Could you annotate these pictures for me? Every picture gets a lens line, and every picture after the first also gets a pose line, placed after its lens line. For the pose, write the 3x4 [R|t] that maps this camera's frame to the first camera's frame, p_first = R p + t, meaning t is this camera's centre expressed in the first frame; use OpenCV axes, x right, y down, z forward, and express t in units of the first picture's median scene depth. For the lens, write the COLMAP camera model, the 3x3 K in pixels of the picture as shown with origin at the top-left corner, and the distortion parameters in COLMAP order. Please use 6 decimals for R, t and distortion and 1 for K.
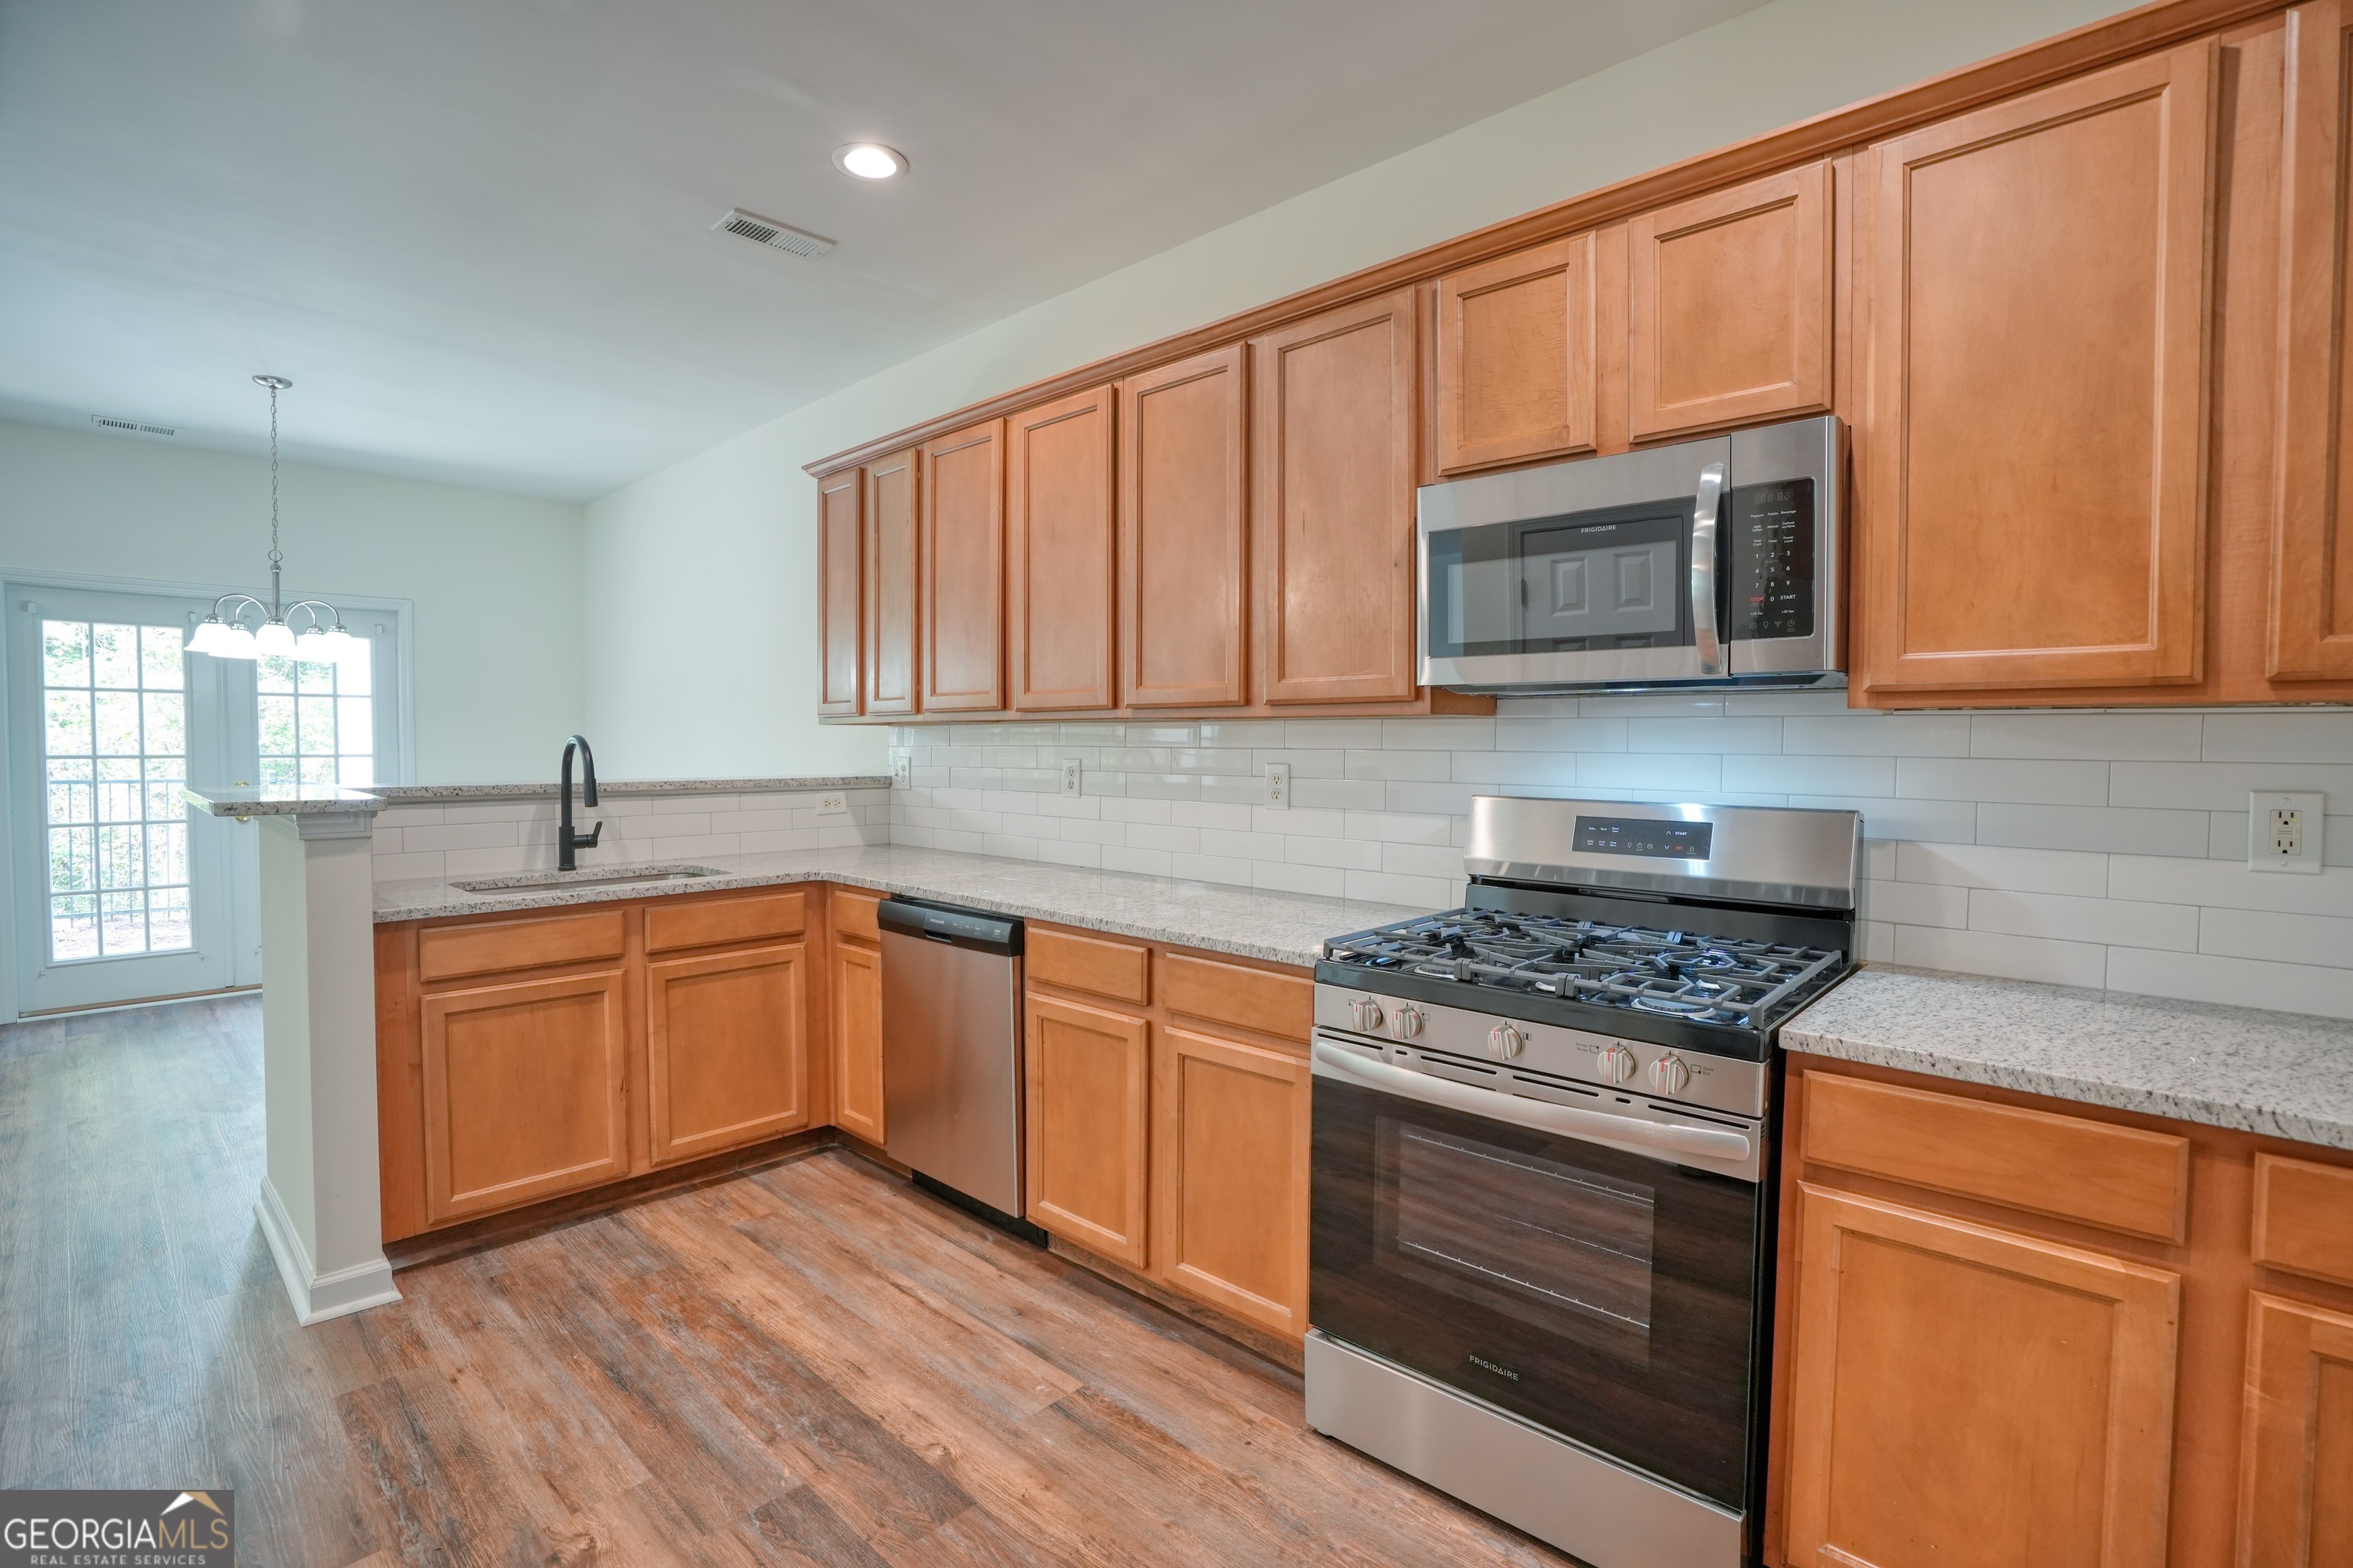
lens RADIAL K [[1076.3, 0, 1177.2], [0, 1076.3, 778.4], [0, 0, 1]] dist [-0.052968, 0.019387]
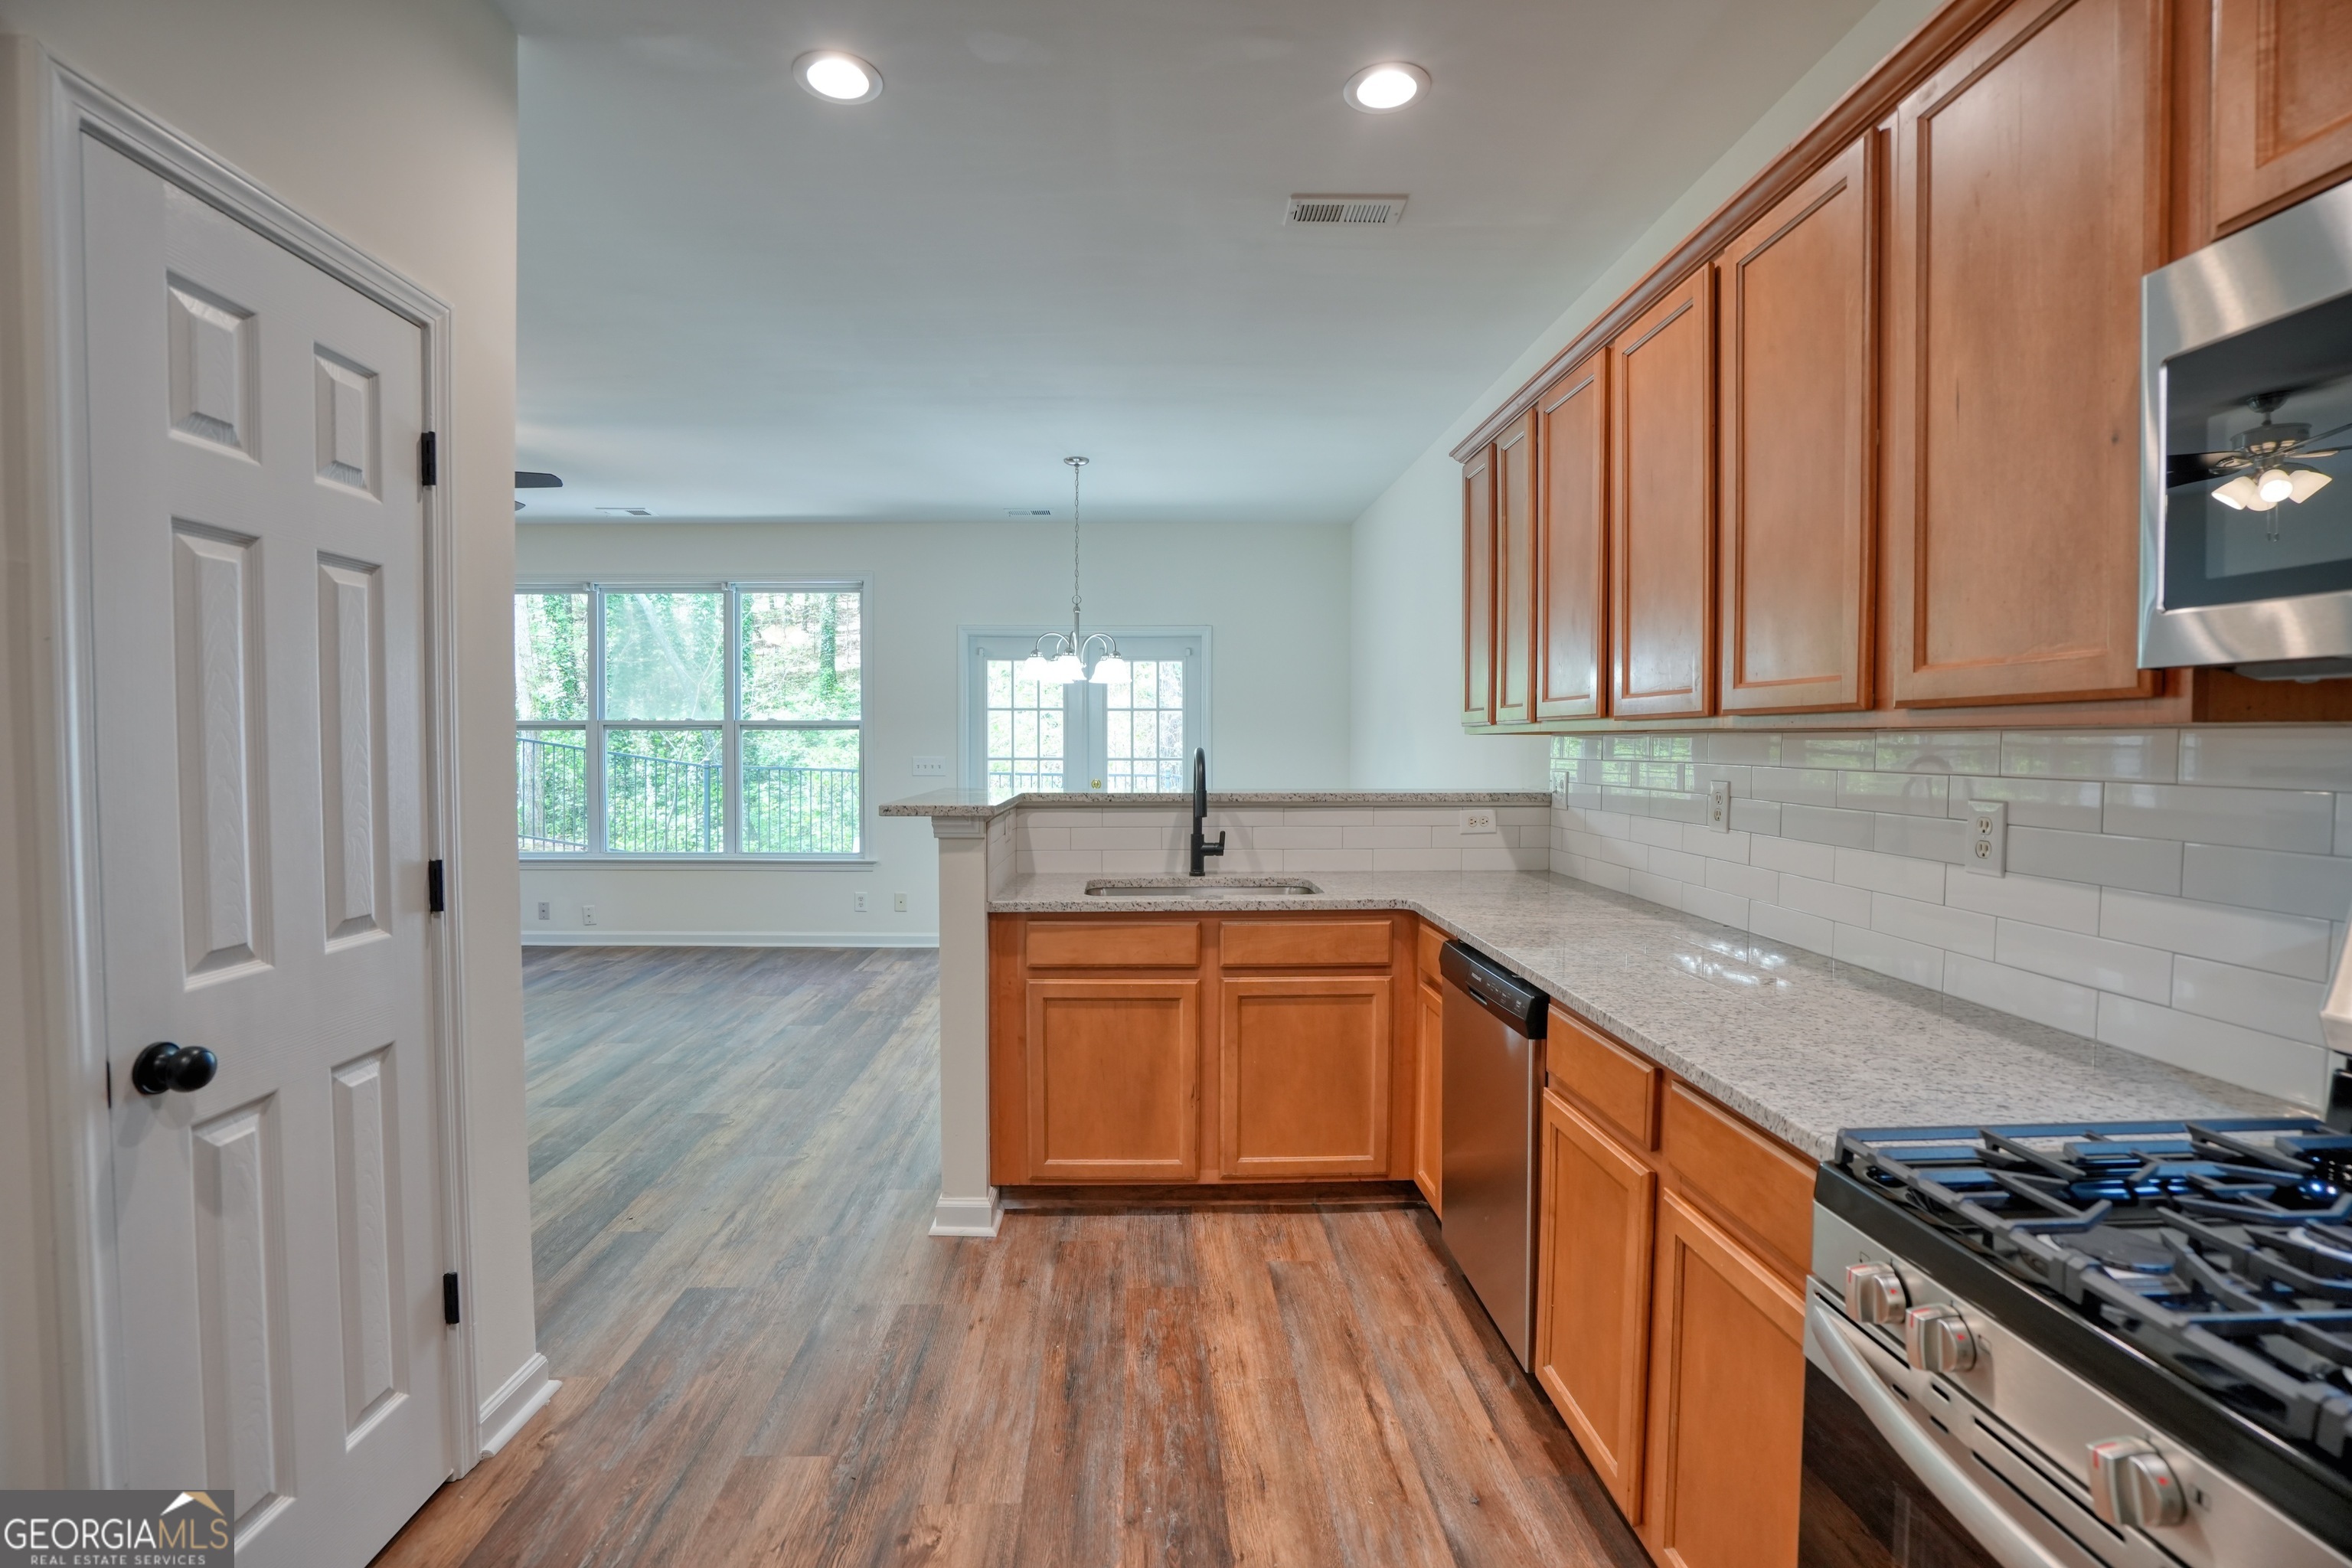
lens RADIAL K [[1085.1, 0, 1171.9], [0, 1085.1, 777.4], [0, 0, 1]] dist [-0.064765, 0.028443]
pose [[0.706618, 0.021282, -0.707275, 0.191219], [-0.022161, 0.999723, 0.007942, -0.021640], [0.707248, 0.010062, 0.706894, 0.246165]]
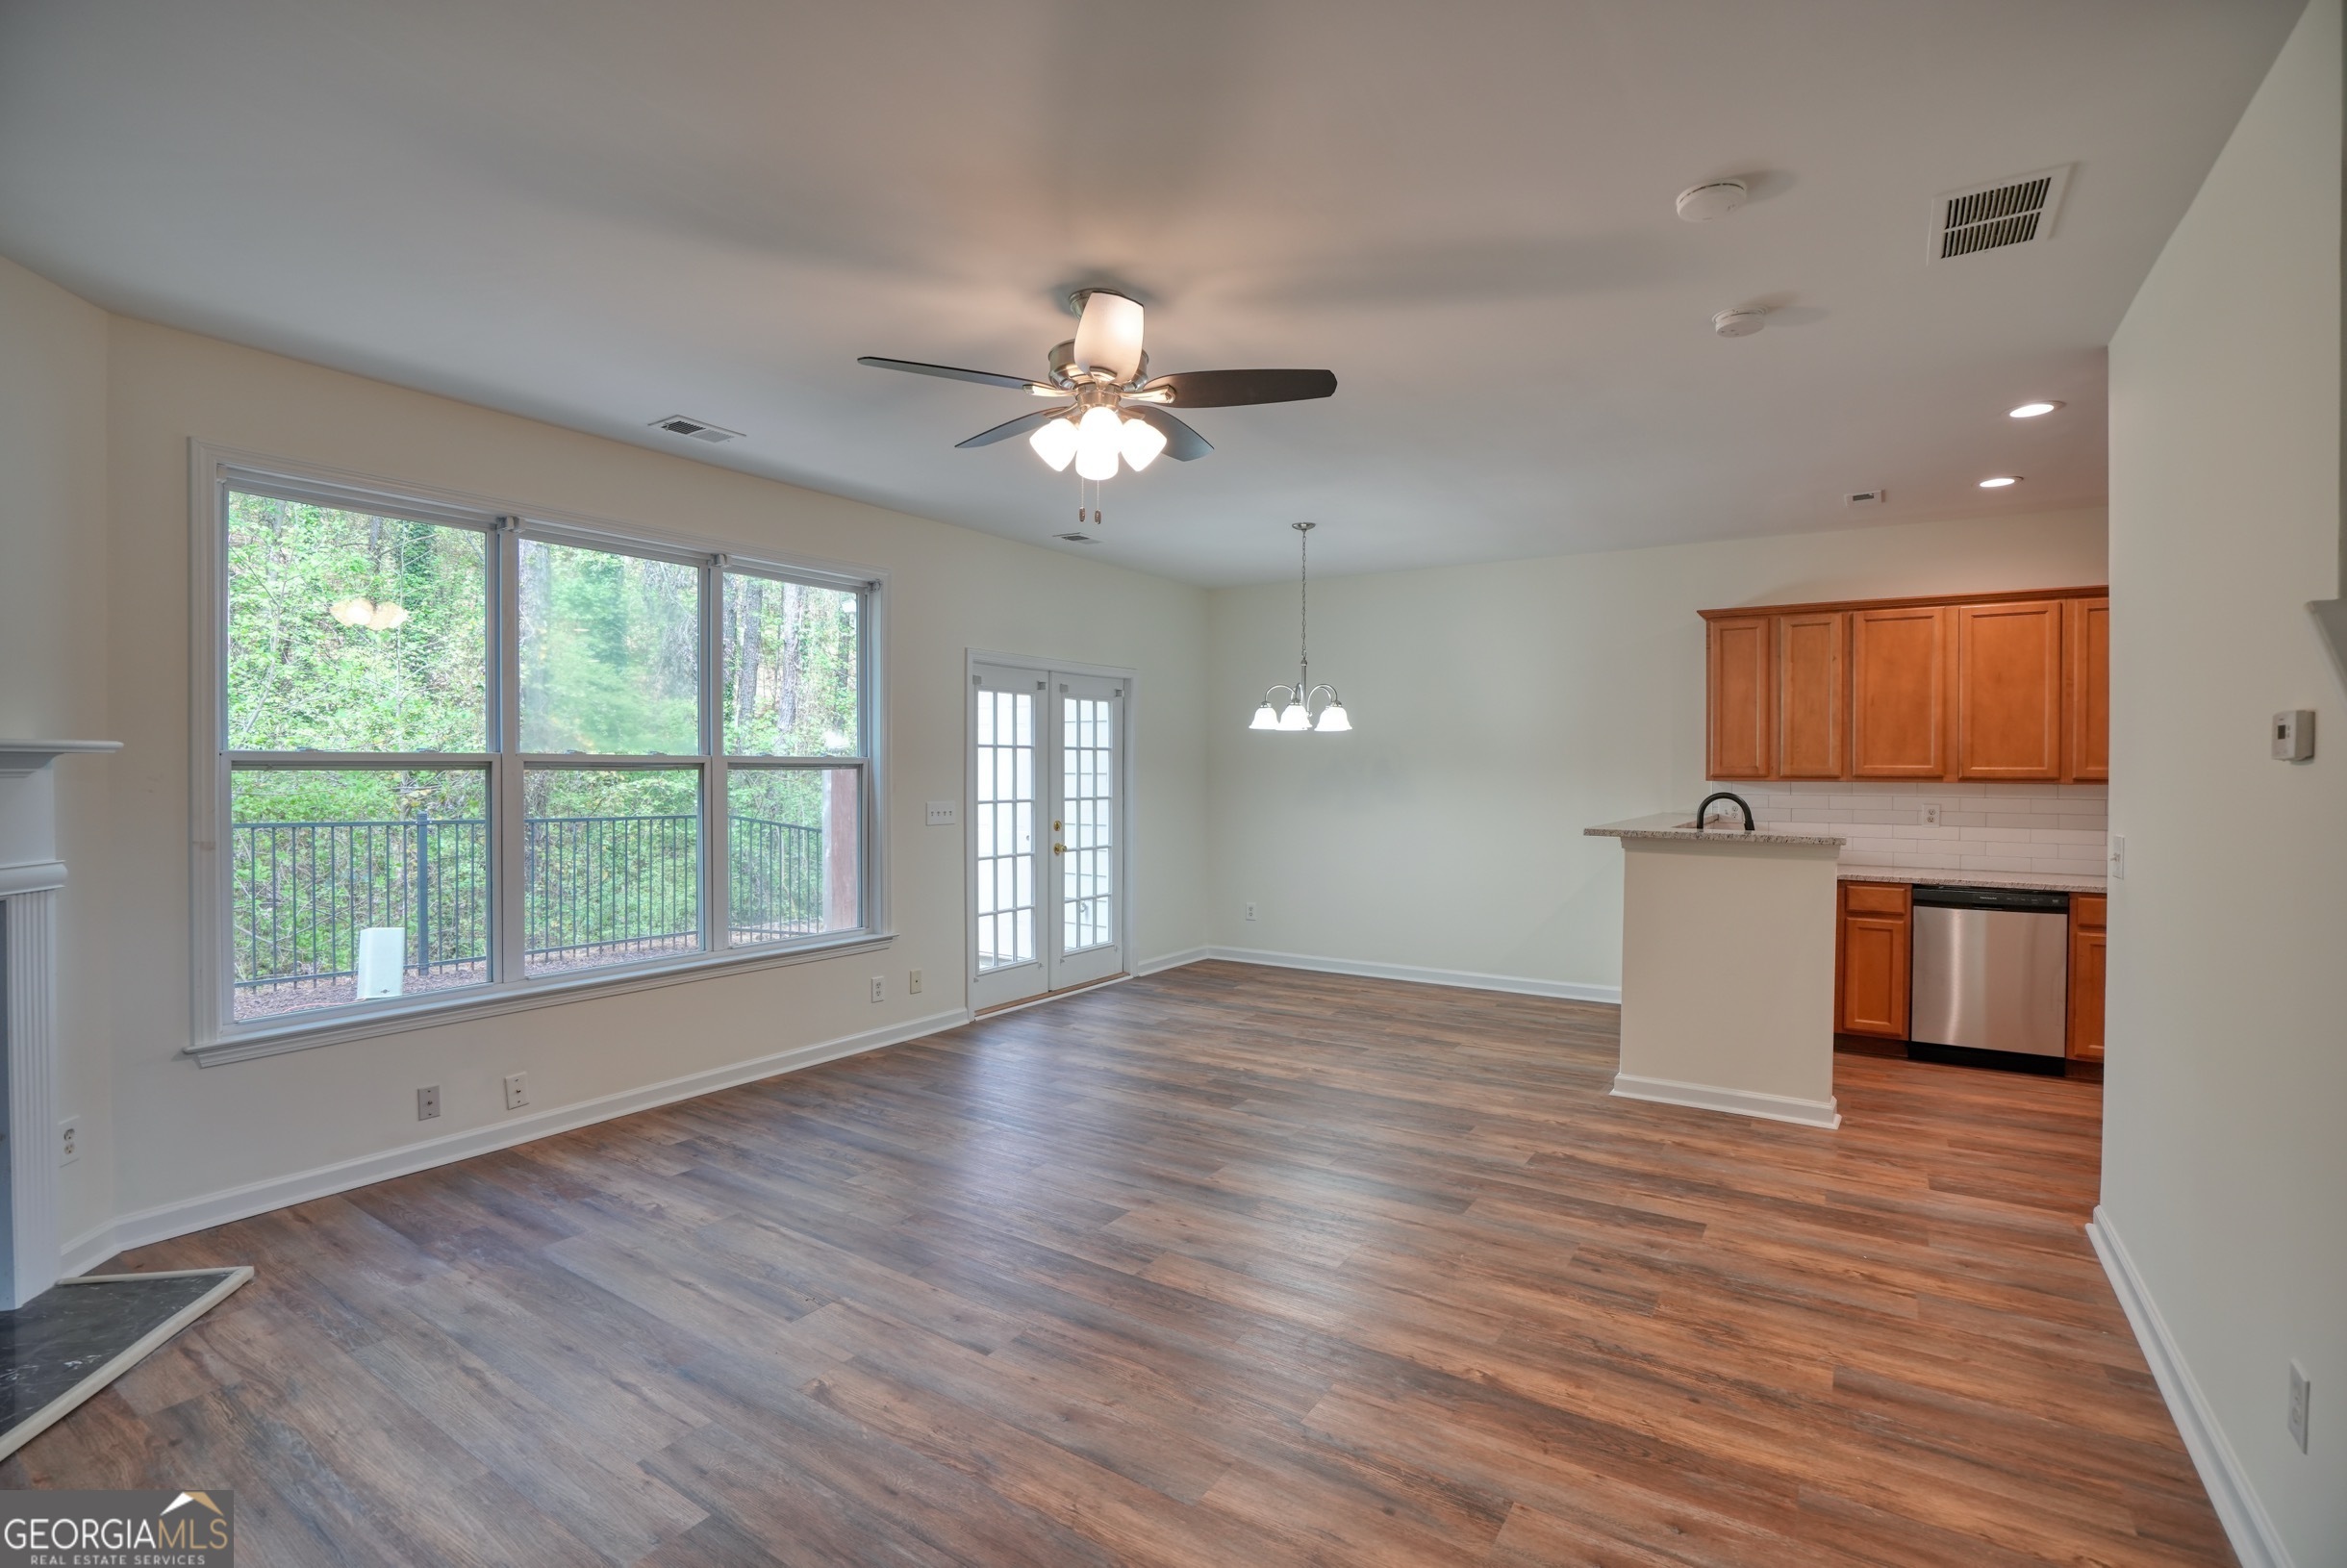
lens RADIAL K [[1073.6, 0, 1174.2], [0, 1073.6, 778.4], [0, 0, 1]] dist [-0.052968, 0.019387]
pose [[0.985634, -0.003600, 0.168859, -1.800567], [0.007232, 0.999755, -0.020901, -0.034961], [-0.168742, 0.021822, 0.985419, -0.470387]]
